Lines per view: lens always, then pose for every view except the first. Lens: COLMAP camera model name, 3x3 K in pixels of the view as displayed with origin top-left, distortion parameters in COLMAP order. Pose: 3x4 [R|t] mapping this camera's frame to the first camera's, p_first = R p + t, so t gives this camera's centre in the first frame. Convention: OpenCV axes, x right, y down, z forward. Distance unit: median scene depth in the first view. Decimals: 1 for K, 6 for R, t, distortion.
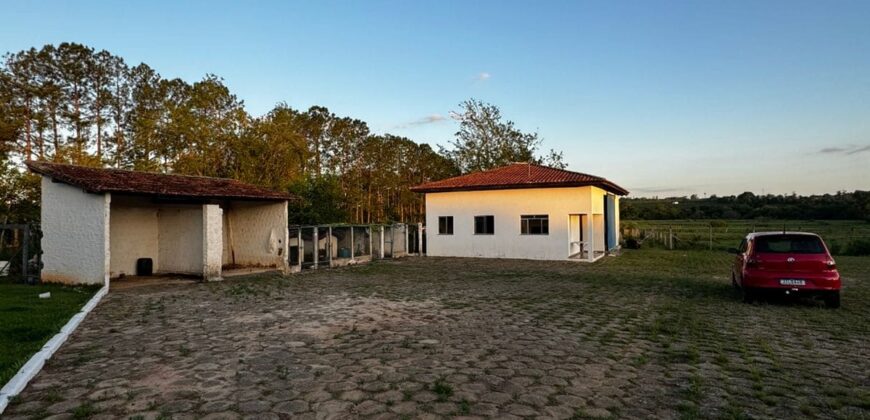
lens RADIAL K [[463.1, 0, 432.1], [0, 463.1, 194.1], [0, 0, 1]] dist [-0.004191, 0.000595]
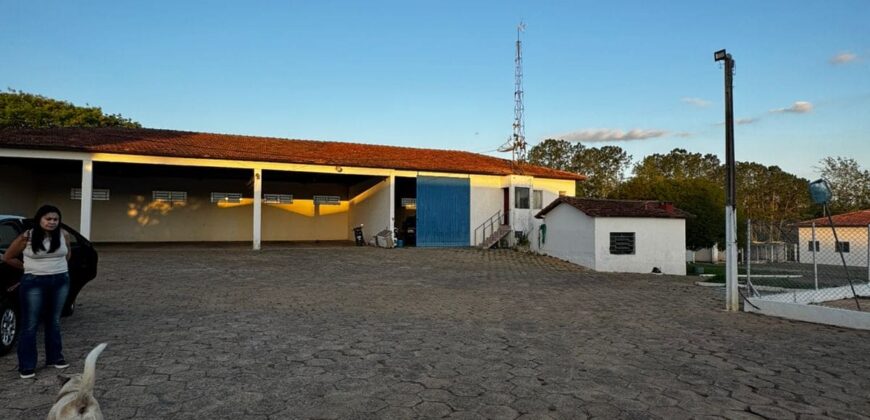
lens RADIAL K [[463.1, 0, 435.3], [0, 463.1, 207.9], [0, 0, 1]] dist [-0.004191, 0.000595]
pose [[0.812477, -0.008445, -0.582932, -0.075737], [0.015460, 0.999856, 0.007064, -0.075100], [0.582788, -0.014751, 0.812490, -0.838821]]
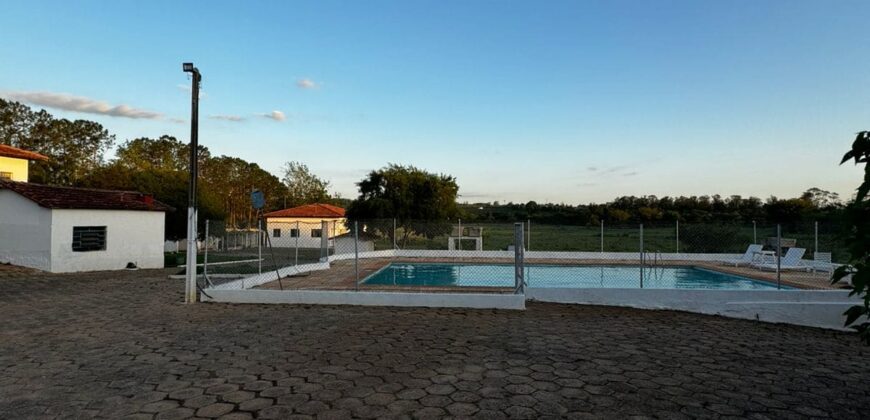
lens RADIAL K [[463.1, 0, 437.8], [0, 463.1, 209.4], [0, 0, 1]] dist [-0.004191, 0.000595]
pose [[0.925737, 0.027716, 0.377152, -0.061987], [-0.039710, 0.998922, 0.024060, -0.082272], [-0.376079, -0.037250, 0.925839, -0.849993]]
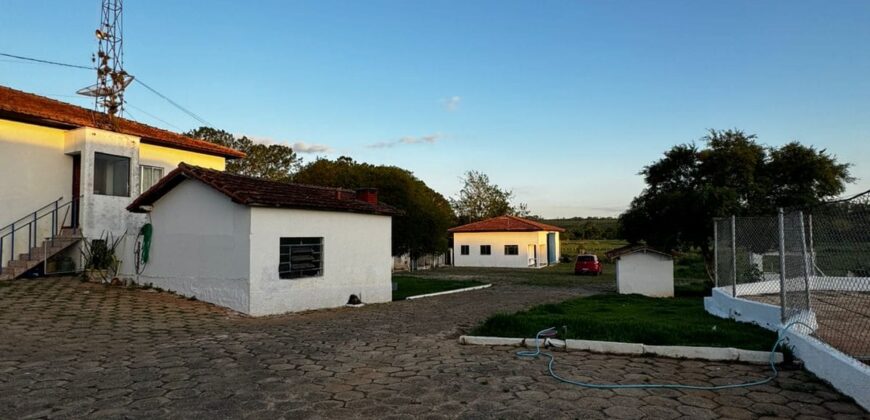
lens RADIAL K [[463.1, 0, 433.7], [0, 463.1, 212.9], [0, 0, 1]] dist [-0.004191, 0.000595]
pose [[0.997919, 0.004828, 0.064297, -0.145582], [-0.004874, 0.999988, 0.000572, -0.056318], [-0.064293, -0.000884, 0.997931, -0.584943]]
